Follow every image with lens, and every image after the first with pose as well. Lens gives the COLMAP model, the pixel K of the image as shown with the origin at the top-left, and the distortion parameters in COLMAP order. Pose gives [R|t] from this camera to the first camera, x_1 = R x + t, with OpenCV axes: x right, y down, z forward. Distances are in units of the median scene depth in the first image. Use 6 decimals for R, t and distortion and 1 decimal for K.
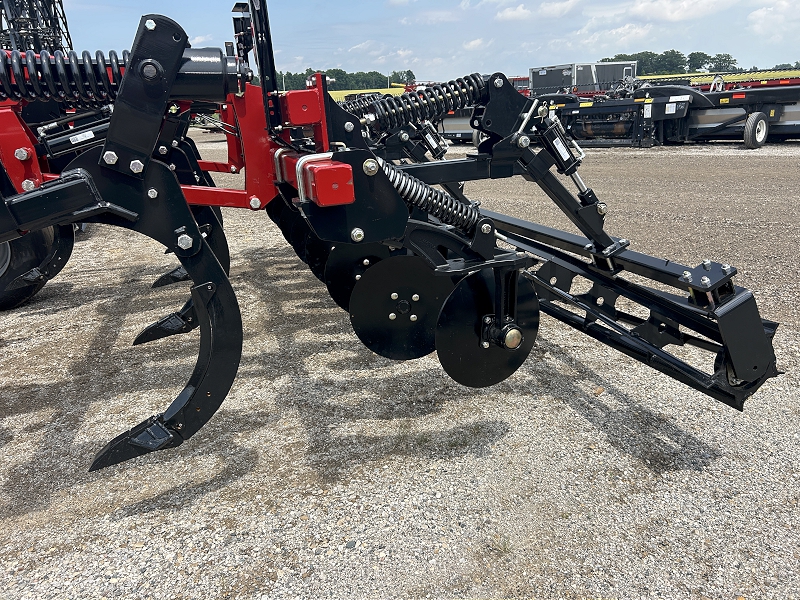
lens RADIAL K [[604.2, 0, 411.4], [0, 604.2, 299.5], [0, 0, 1]] dist [0.045589, -0.006283]
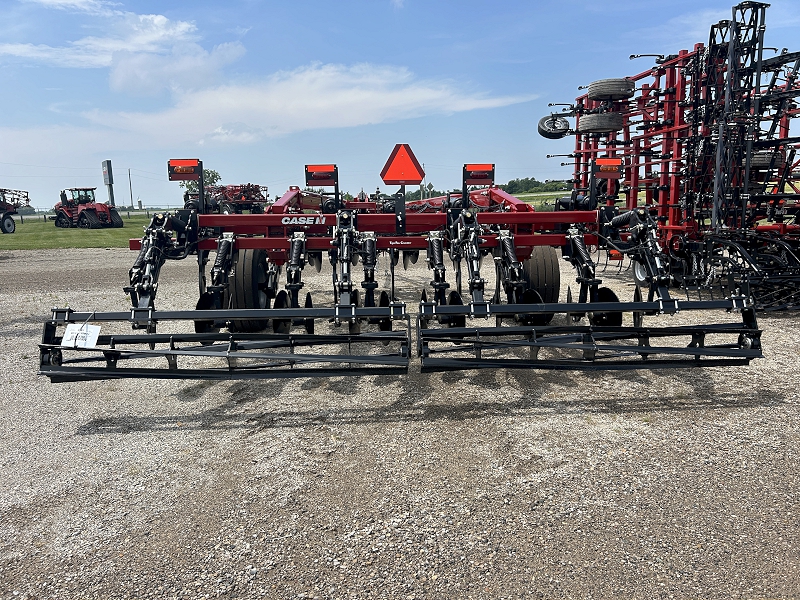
lens RADIAL K [[604.2, 0, 411.4], [0, 604.2, 299.5], [0, 0, 1]] dist [0.045589, -0.006283]
pose [[-0.229012, 0.203068, -0.952007, 1.745673], [-0.279648, 0.923047, 0.264162, -0.763175], [0.932390, 0.326723, -0.154601, 1.908754]]
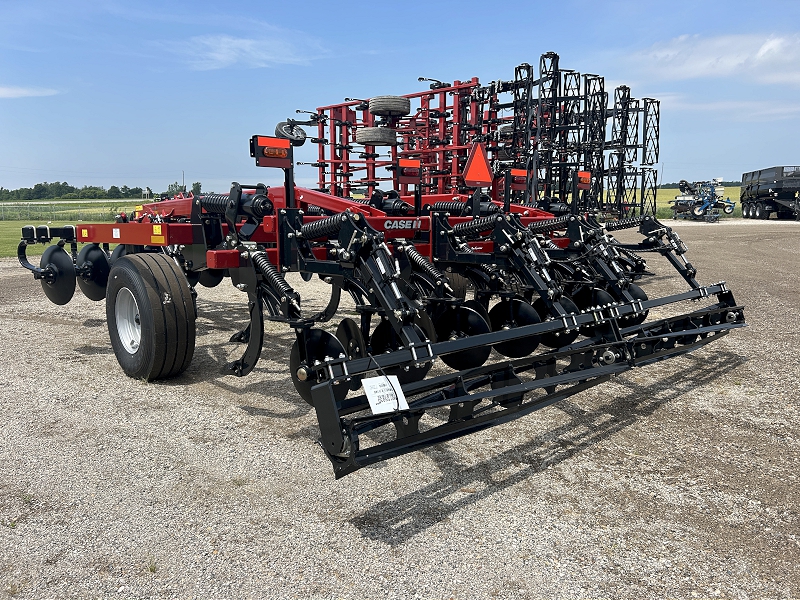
lens RADIAL K [[604.2, 0, 411.4], [0, 604.2, 299.5], [0, 0, 1]] dist [0.045589, -0.006283]
pose [[0.452115, 0.176154, -0.874392, 1.345917], [-0.300512, 0.953075, 0.036622, -0.214558], [0.839812, 0.246208, 0.483836, 0.356774]]
